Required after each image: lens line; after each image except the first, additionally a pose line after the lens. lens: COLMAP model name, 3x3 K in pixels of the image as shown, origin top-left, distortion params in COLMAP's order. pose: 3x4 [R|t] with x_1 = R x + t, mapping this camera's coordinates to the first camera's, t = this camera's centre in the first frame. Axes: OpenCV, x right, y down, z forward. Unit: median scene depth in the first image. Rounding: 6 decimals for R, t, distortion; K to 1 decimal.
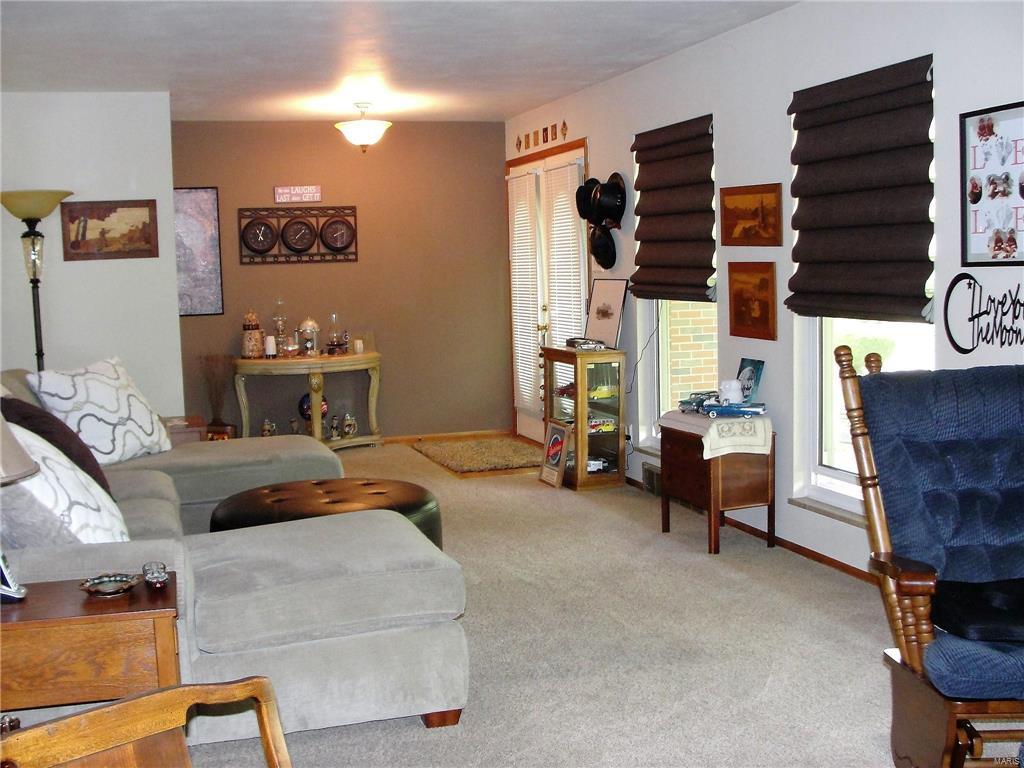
lens RADIAL K [[1263.0, 0, 509.8], [0, 1263.0, 375.3], [0, 0, 1]] dist [-0.036904, 0.000000]
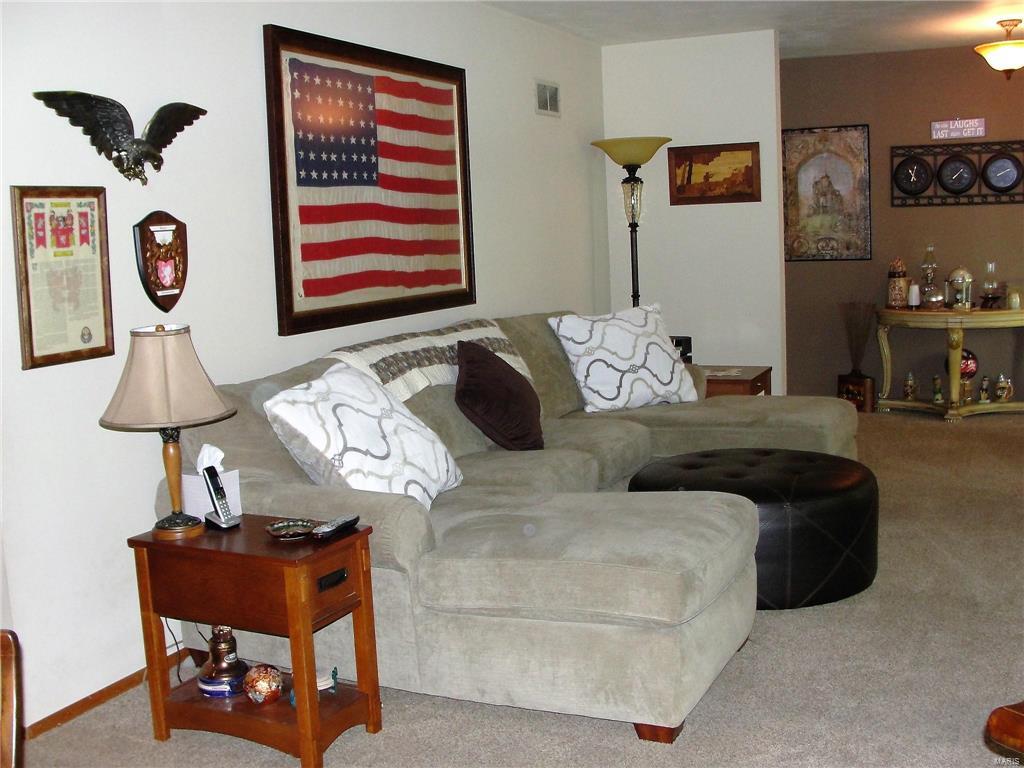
lens RADIAL K [[1263.0, 0, 511.8], [0, 1263.0, 390.2], [0, 0, 1]] dist [-0.036904, 0.000000]
pose [[0.776908, 0.088948, -0.623299, 0.188650], [-0.047922, 0.995453, 0.082324, -0.018987], [0.627788, -0.034089, 0.777638, 0.113086]]
